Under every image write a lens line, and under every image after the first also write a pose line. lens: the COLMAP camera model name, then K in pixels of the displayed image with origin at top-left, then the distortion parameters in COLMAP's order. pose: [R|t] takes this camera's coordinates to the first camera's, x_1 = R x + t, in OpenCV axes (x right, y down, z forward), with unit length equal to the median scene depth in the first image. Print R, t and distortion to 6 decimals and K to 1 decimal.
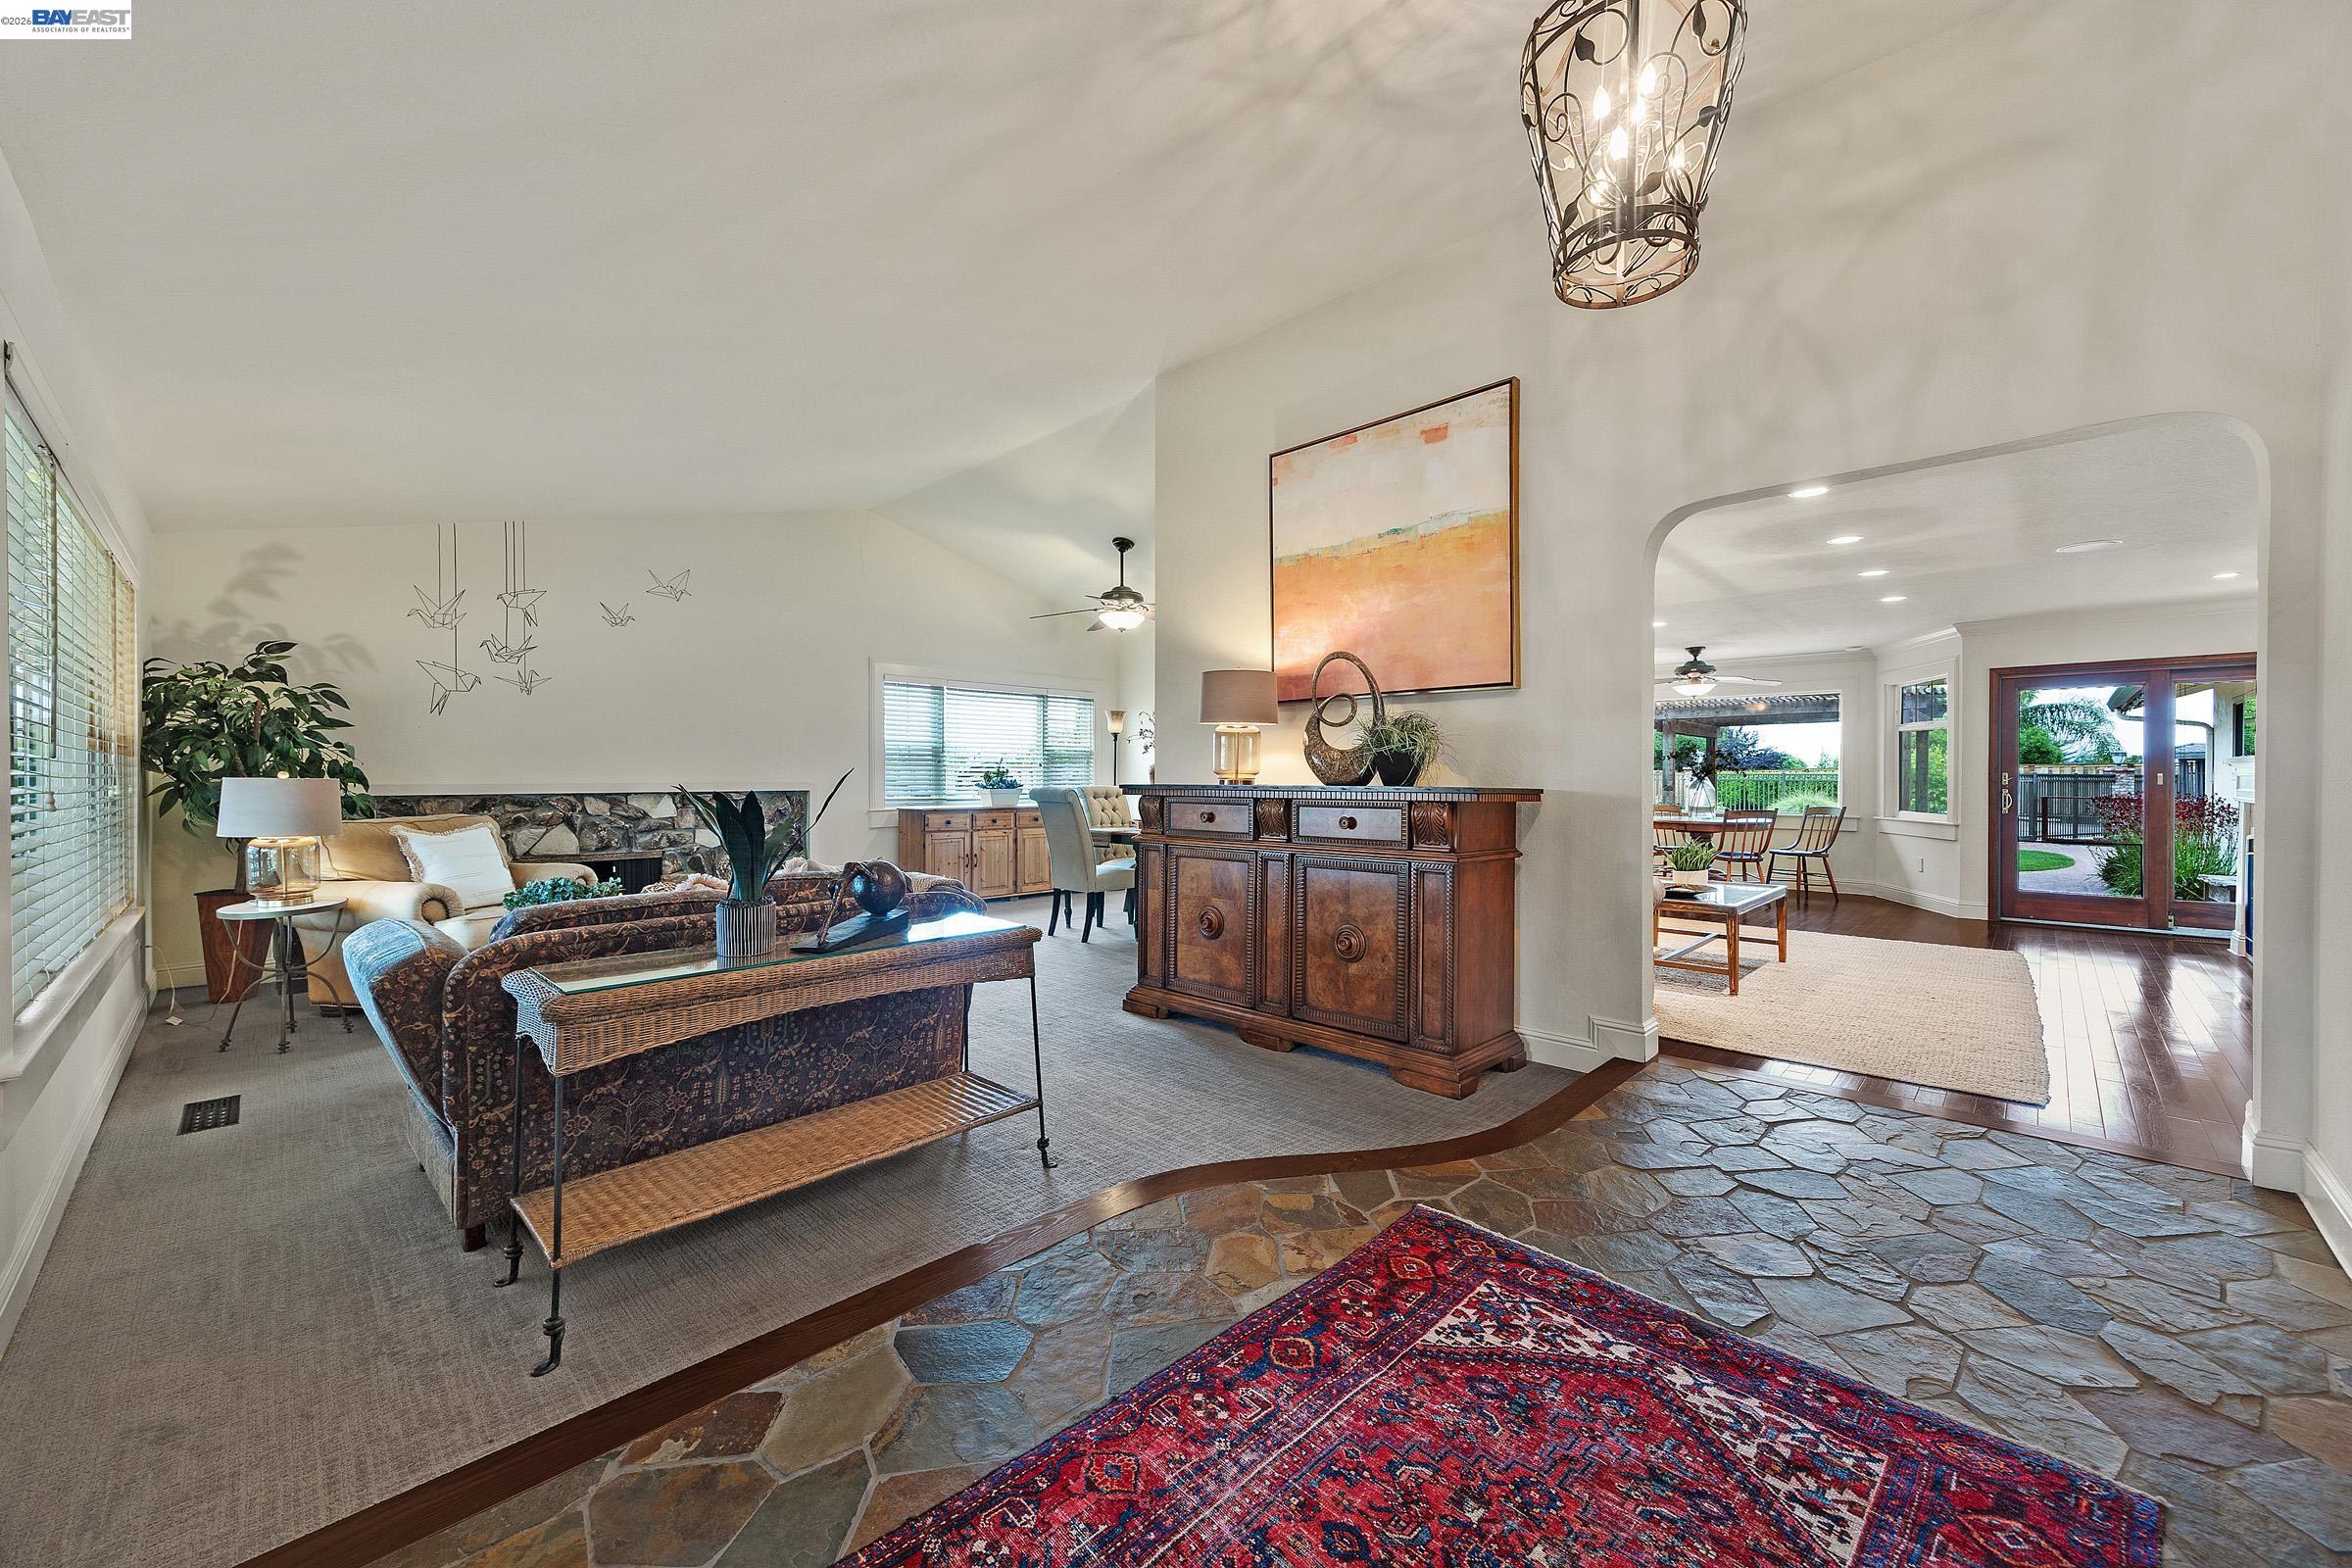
lens RADIAL K [[898.9, 0, 1176.0], [0, 898.9, 784.0], [0, 0, 1]] dist [-0.002130, -0.000486]
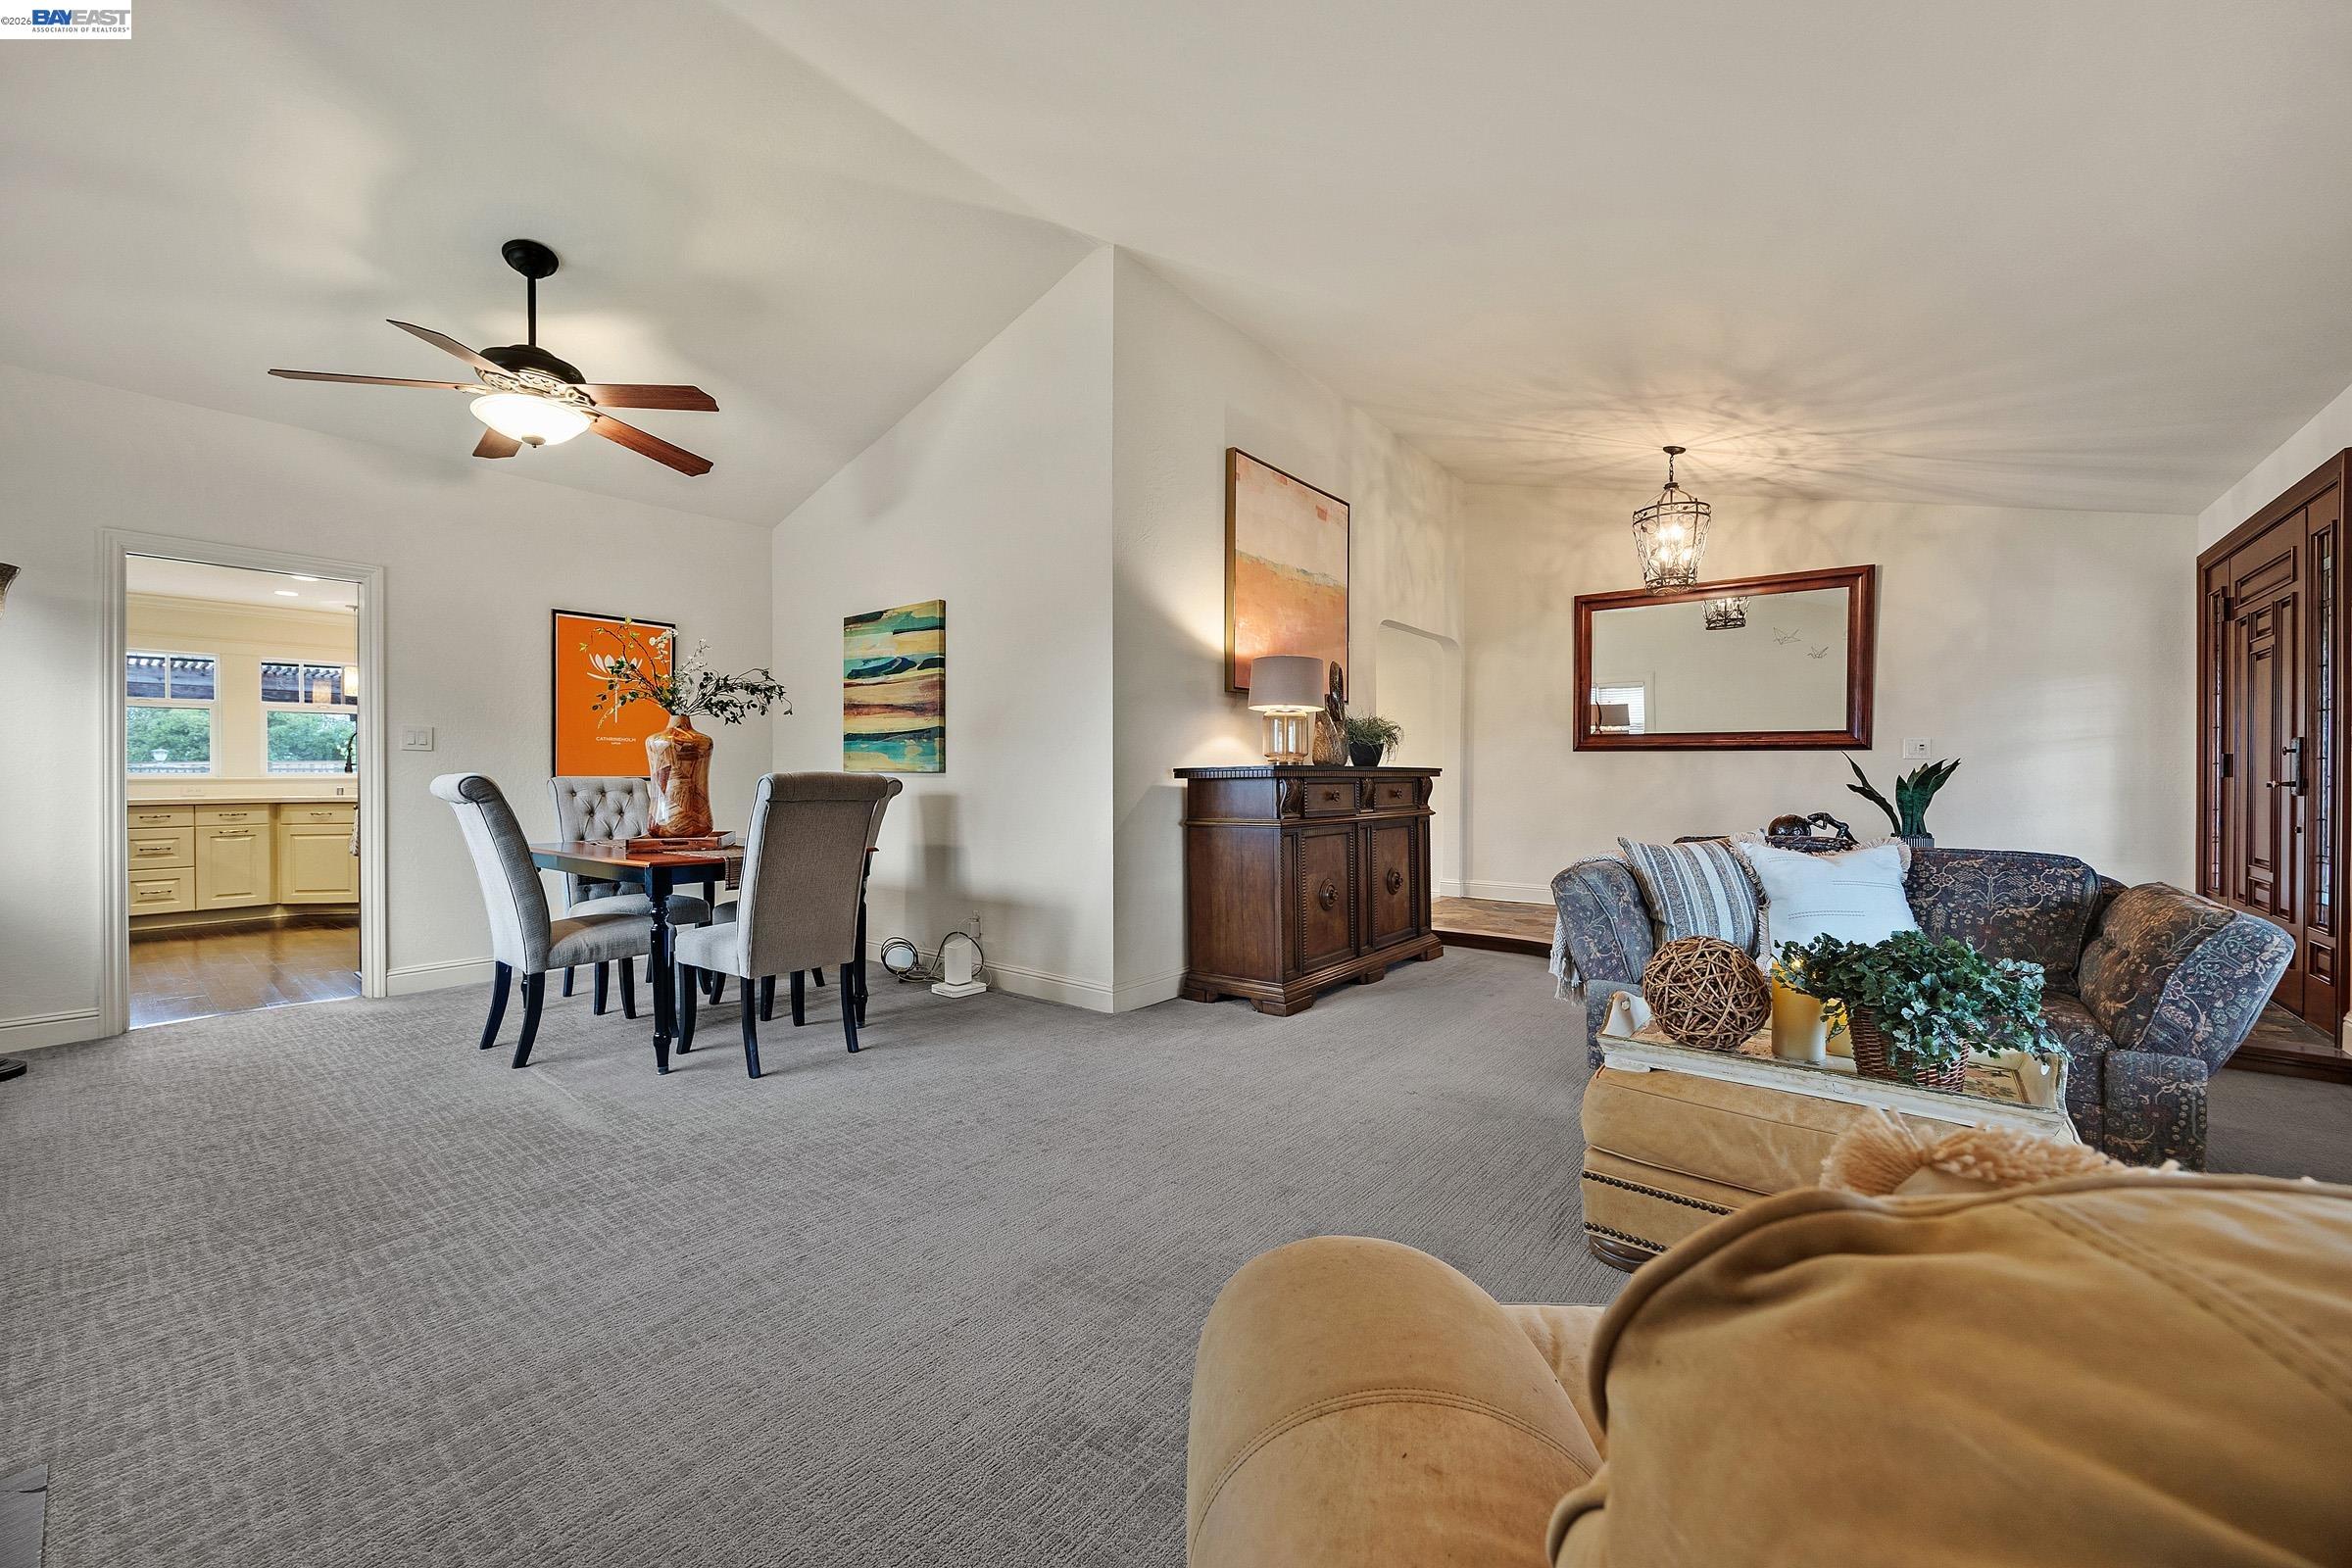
lens RADIAL K [[898.9, 0, 1176.0], [0, 898.9, 784.0], [0, 0, 1]] dist [-0.002130, -0.000486]
pose [[-0.091863, -0.013937, 0.995674, -1.098606], [0.004876, 0.999884, 0.014446, 0.004131], [-0.995760, 0.006182, -0.091784, 1.392481]]
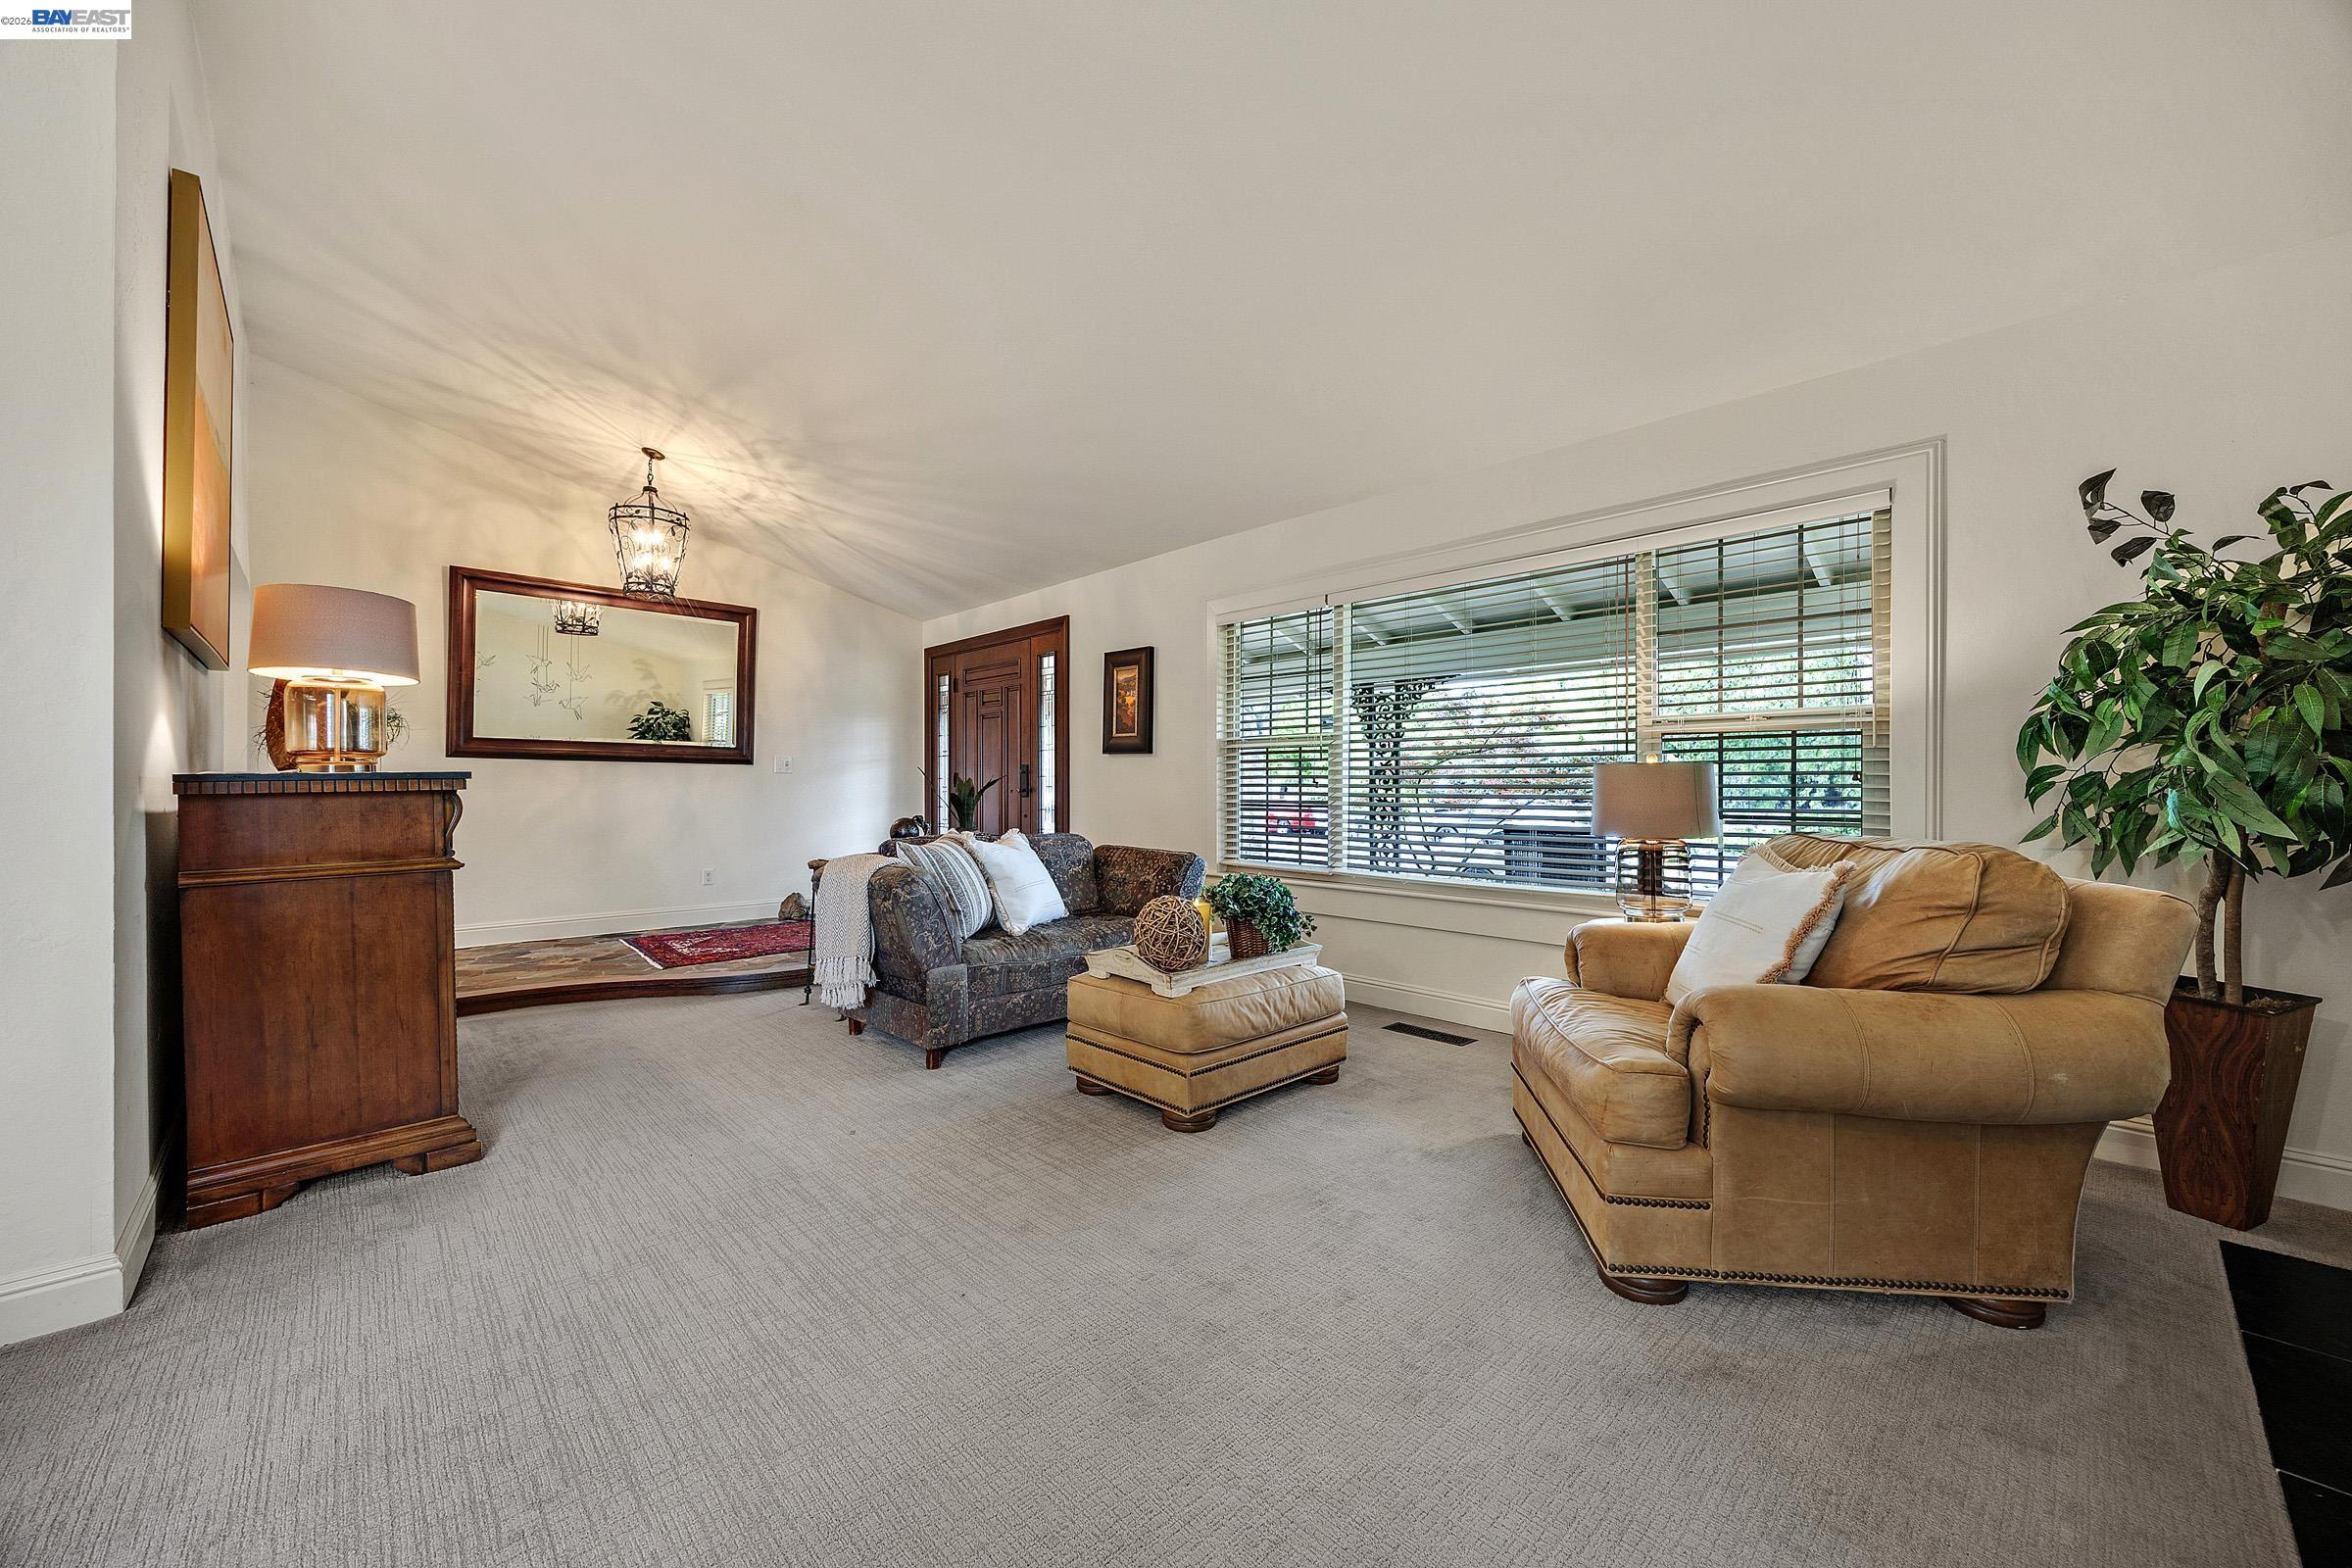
lens RADIAL K [[898.9, 0, 1176.0], [0, 898.9, 784.0], [0, 0, 1]] dist [-0.002130, -0.000486]
pose [[-0.999218, -0.003472, 0.039382, -0.619773], [-0.003324, 0.999987, 0.003817, 0.003231], [-0.039395, 0.003683, -0.999217, 1.830197]]
